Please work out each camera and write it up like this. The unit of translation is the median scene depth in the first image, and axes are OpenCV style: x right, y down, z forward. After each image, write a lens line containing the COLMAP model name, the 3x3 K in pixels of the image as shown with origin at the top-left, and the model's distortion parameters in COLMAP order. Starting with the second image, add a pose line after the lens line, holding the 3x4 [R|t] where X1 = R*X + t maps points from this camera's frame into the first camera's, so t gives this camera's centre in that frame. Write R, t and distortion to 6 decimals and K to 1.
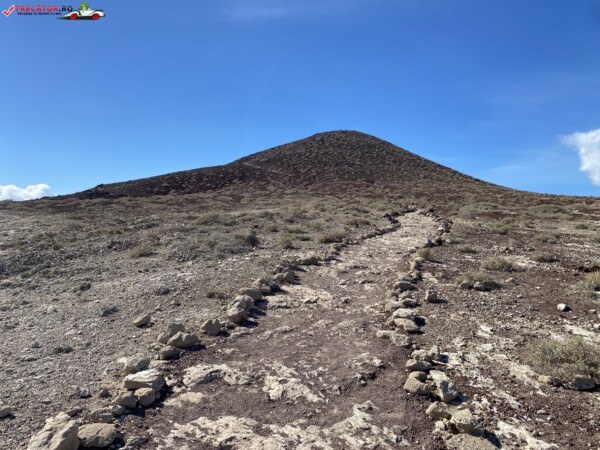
lens RADIAL K [[464.3, 0, 300.0], [0, 464.3, 225.0], [0, 0, 1]] dist [0.000819, -0.000981]
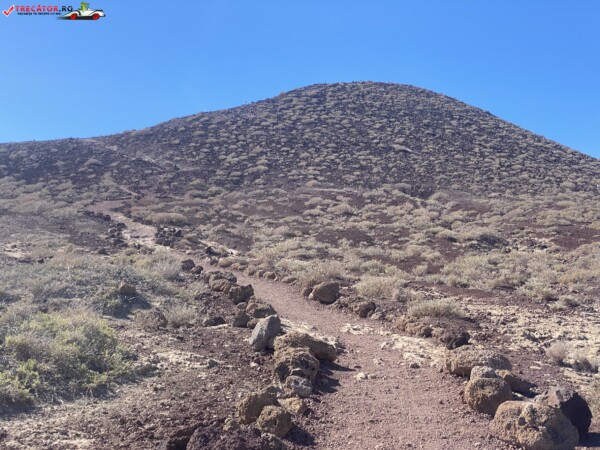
lens RADIAL K [[812.5, 0, 300.0], [0, 812.5, 225.0], [0, 0, 1]] dist [0.001702, 0.028489]
pose [[0.998388, 0.024605, -0.051143, 0.075014], [-0.028131, 0.997191, -0.069410, -0.019893], [0.049292, 0.070737, 0.996276, 0.314909]]
